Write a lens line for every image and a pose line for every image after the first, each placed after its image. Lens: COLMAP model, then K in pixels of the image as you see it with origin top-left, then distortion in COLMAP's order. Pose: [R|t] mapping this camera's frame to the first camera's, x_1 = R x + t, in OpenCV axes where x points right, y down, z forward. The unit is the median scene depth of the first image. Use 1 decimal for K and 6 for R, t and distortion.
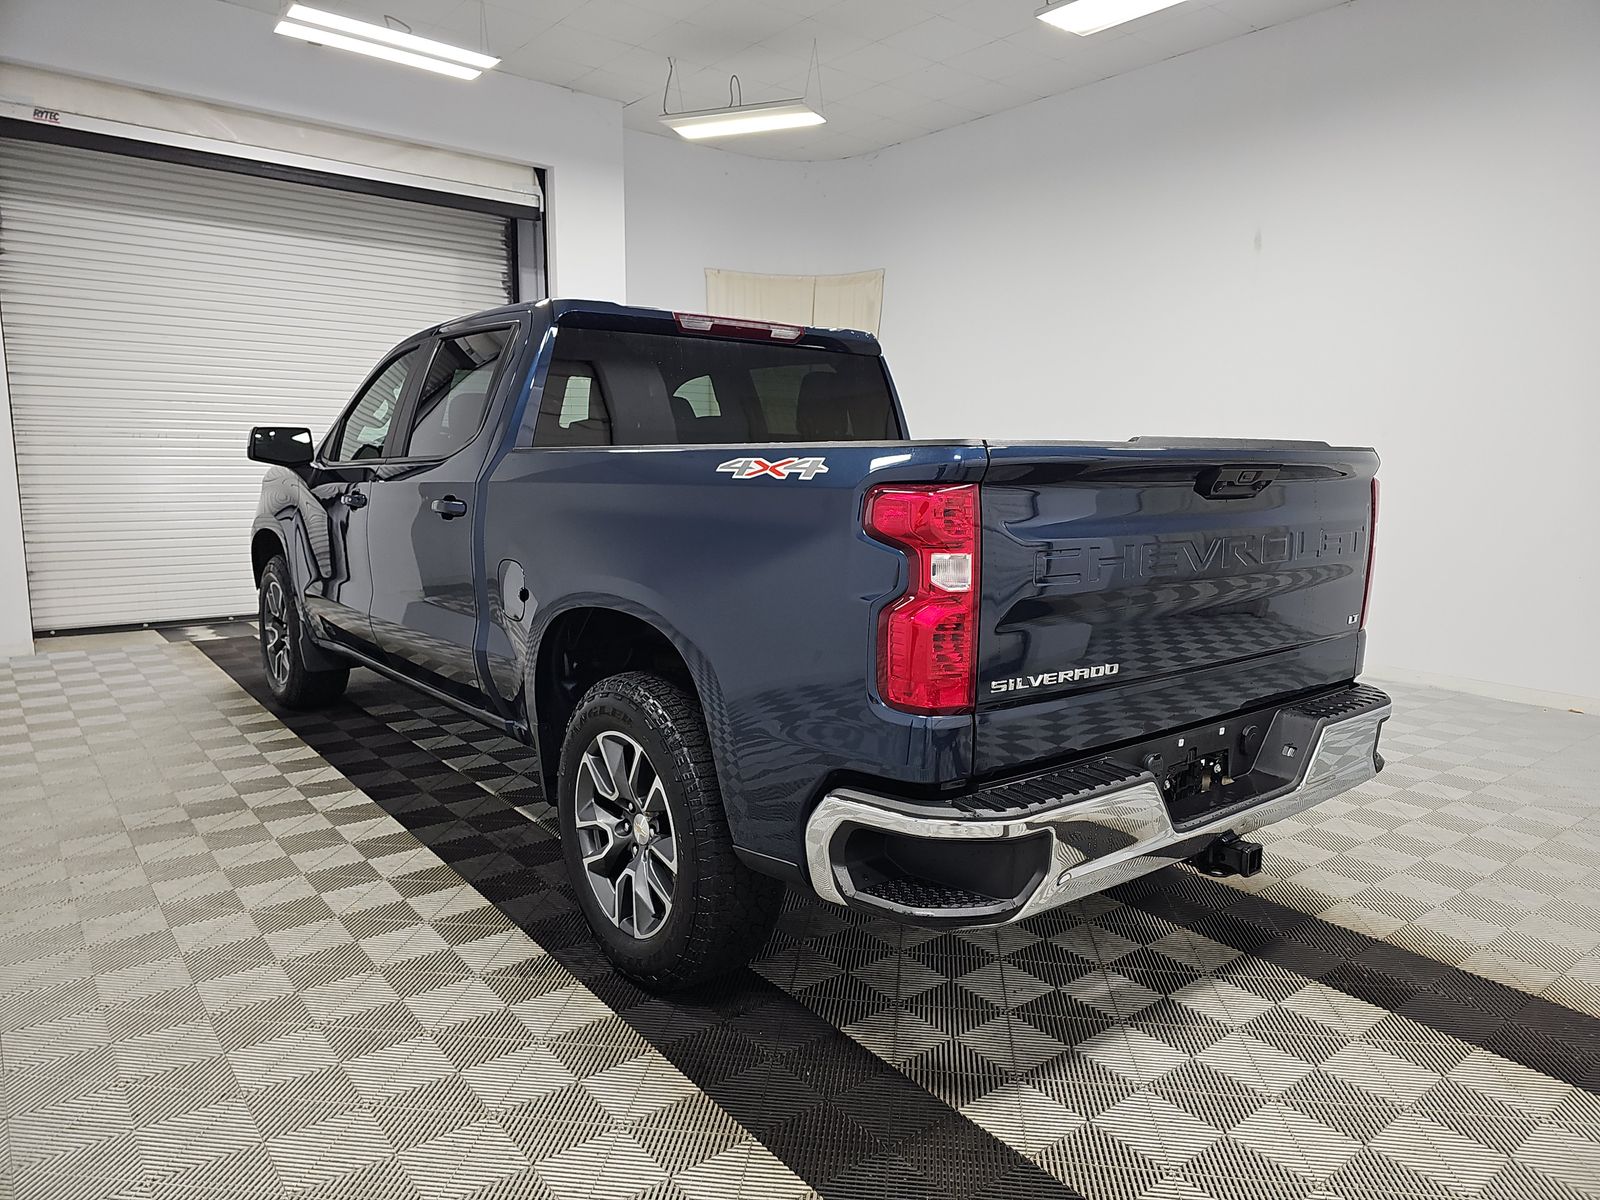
lens RADIAL K [[1038.1, 0, 815.7], [0, 1038.1, 601.9], [0, 0, 1]] dist [0.037525, -0.025061]
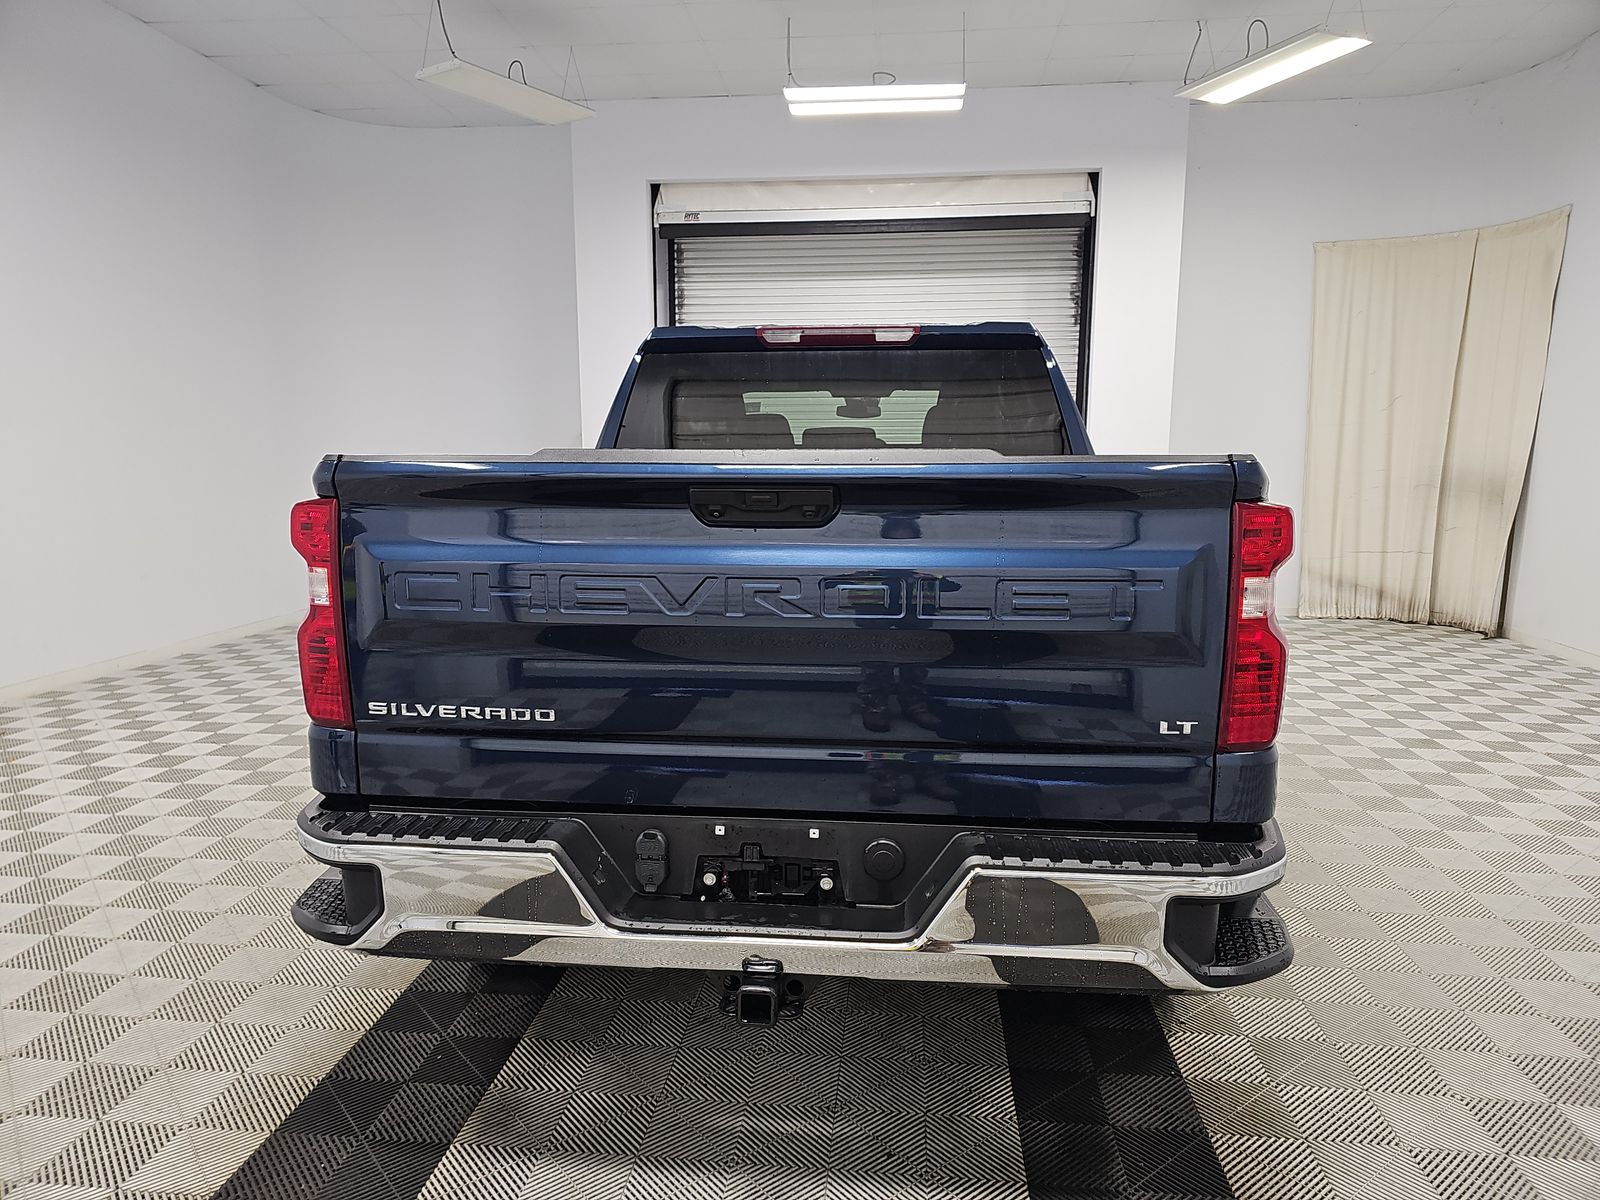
lens RADIAL K [[1038.1, 0, 815.7], [0, 1038.1, 601.9], [0, 0, 1]] dist [0.037525, -0.025061]
pose [[0.715709, 0.081877, -0.693583, 0.342569], [-0.087126, 0.995814, 0.027650, -0.024301], [0.692943, 0.040640, 0.719846, 0.172227]]
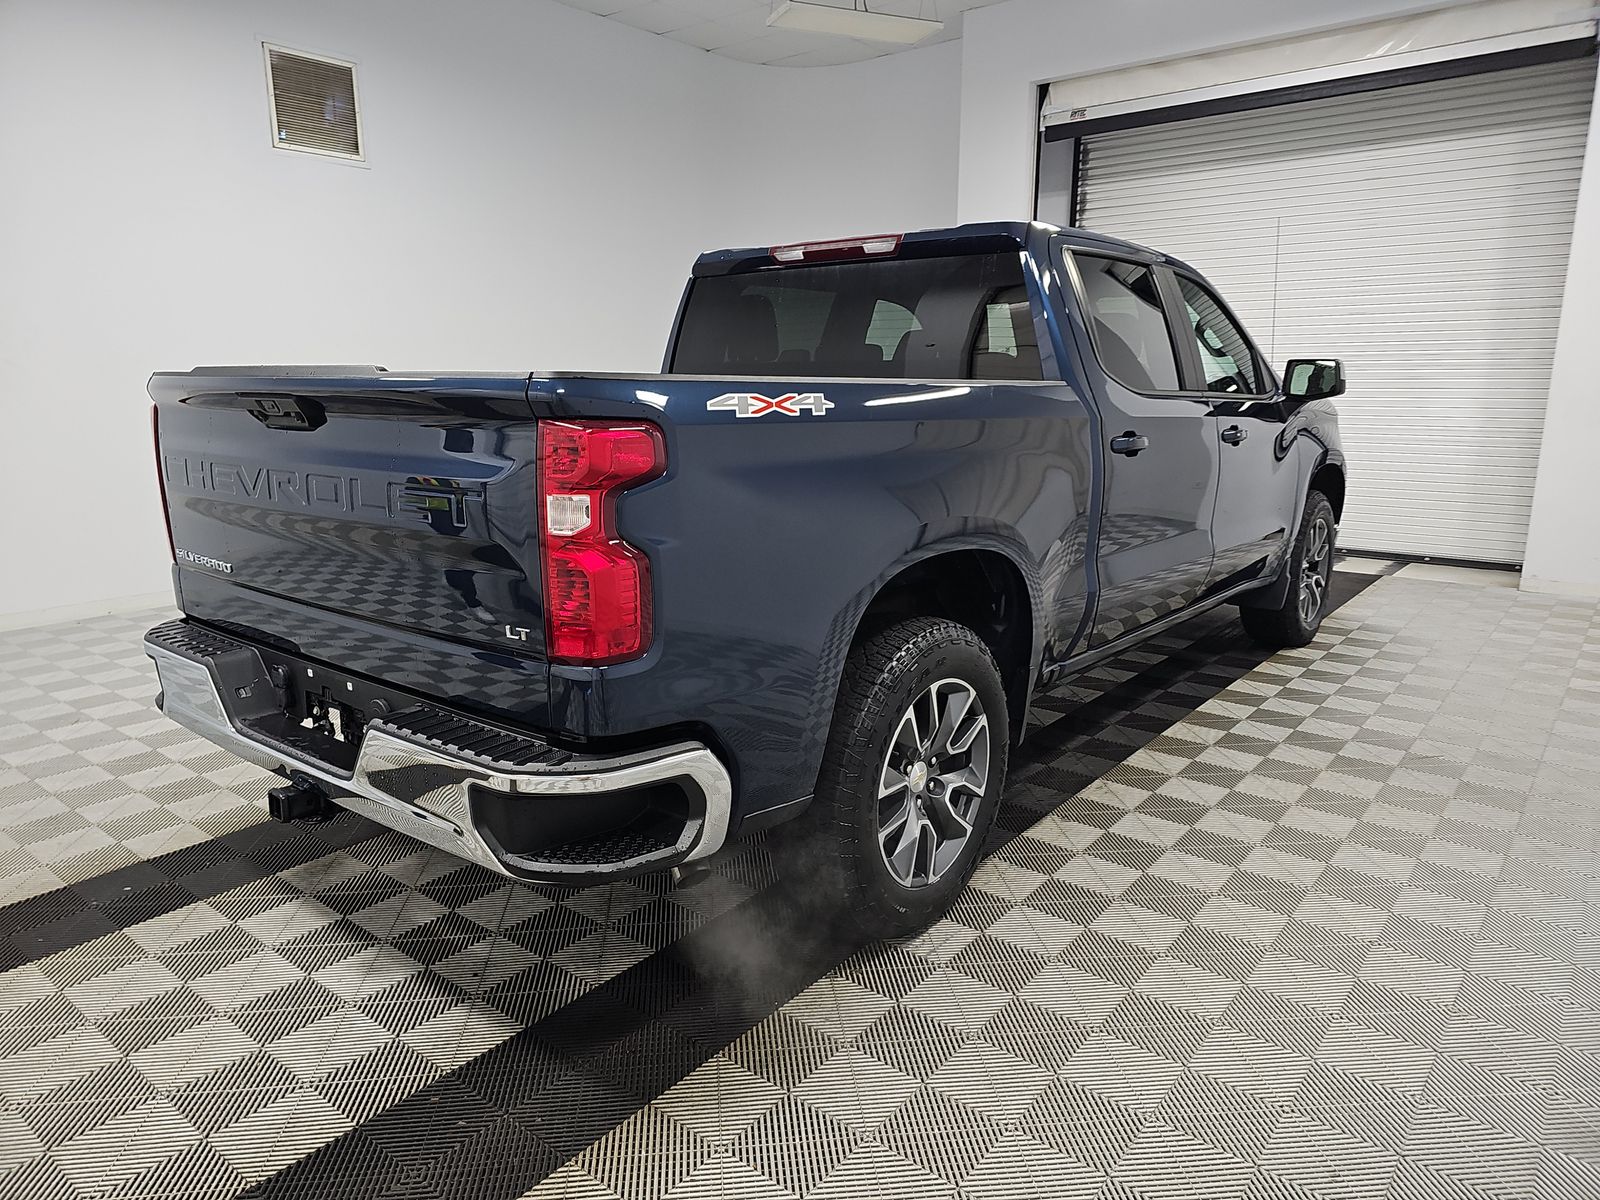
lens RADIAL K [[1062.2, 0, 819.5], [0, 1062.2, 602.2], [0, 0, 1]] dist [0.007732, 0.002670]
pose [[0.223418, 0.188405, -0.956341, 0.522040], [-0.129626, 0.978170, 0.162422, -0.059299], [0.966065, 0.087678, 0.242963, 0.443208]]
